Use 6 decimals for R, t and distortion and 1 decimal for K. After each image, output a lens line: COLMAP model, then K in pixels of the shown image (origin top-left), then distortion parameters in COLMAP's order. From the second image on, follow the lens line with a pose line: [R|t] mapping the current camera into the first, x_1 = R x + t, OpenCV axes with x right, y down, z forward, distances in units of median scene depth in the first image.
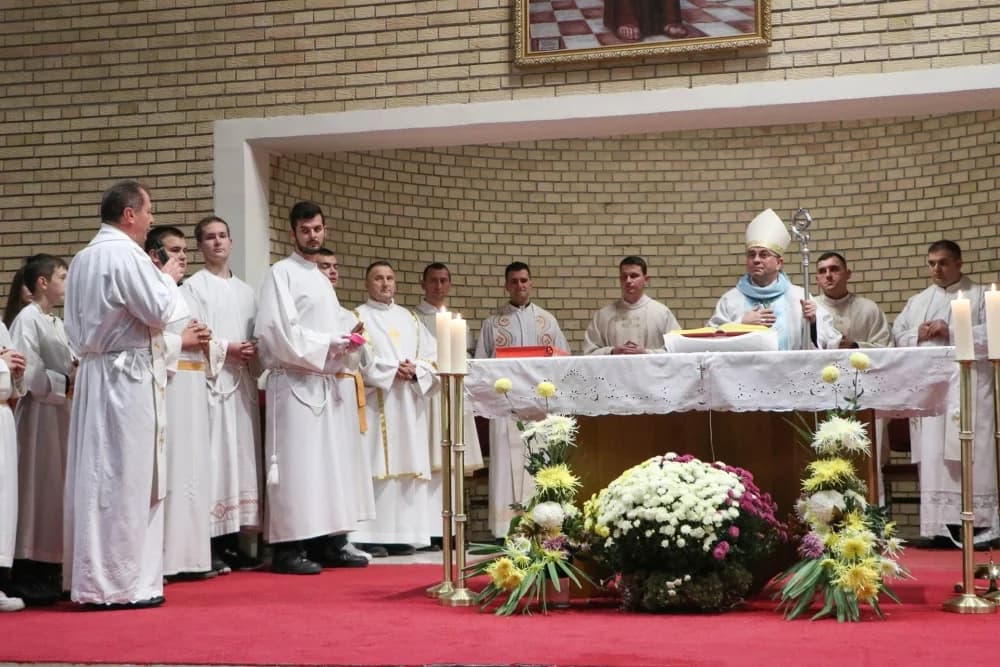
lens RADIAL K [[1467.4, 0, 479.8], [0, 1467.4, 333.5], [0, 0, 1]] dist [0.006317, 0.390828]
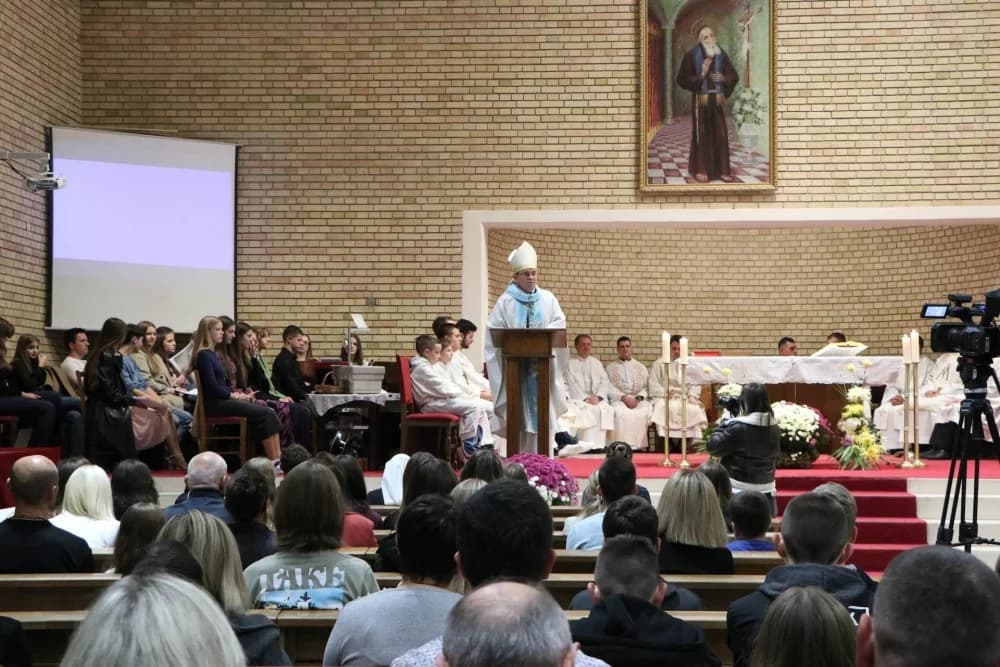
lens RADIAL K [[1412.5, 0, 500.0], [0, 1412.5, 333.5], [0, 0, 1]] dist [0.063610, 0.282958]
pose [[0.981390, 0.021327, 0.190839, -0.486376], [-0.027333, 0.999209, 0.028895, -0.050524], [-0.190072, -0.033574, 0.981196, -0.722196]]
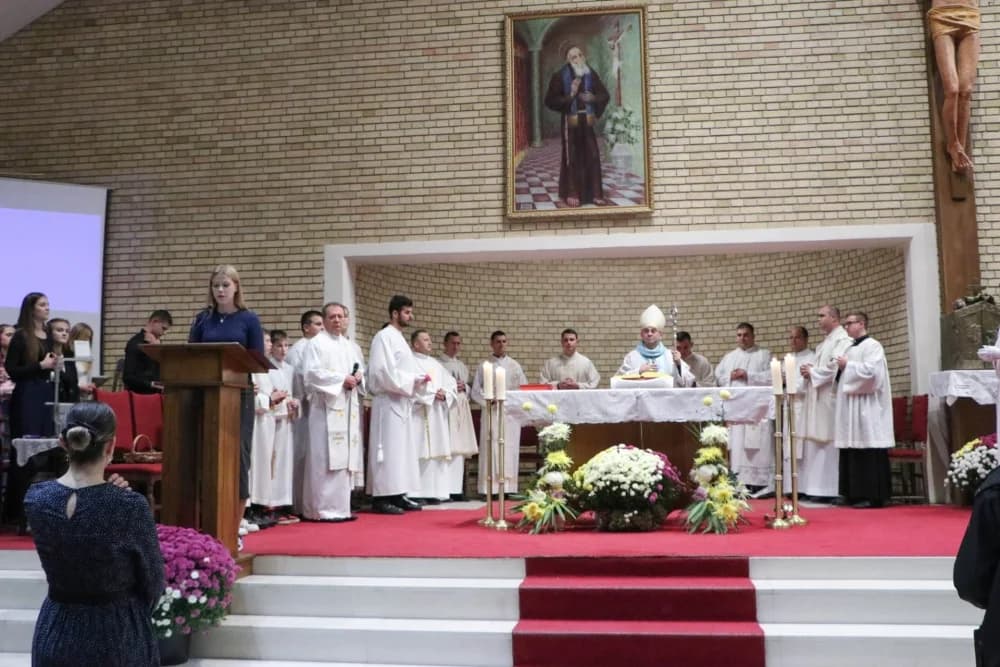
lens RADIAL K [[953.9, 0, 500.0], [0, 953.9, 333.5], [0, 0, 1]] dist [-0.117936, 0.131975]
pose [[0.995039, 0.015535, 0.098263, -0.091622], [-0.012104, 0.999299, -0.035418, -0.007971], [-0.098745, 0.034052, 0.994530, -0.104102]]
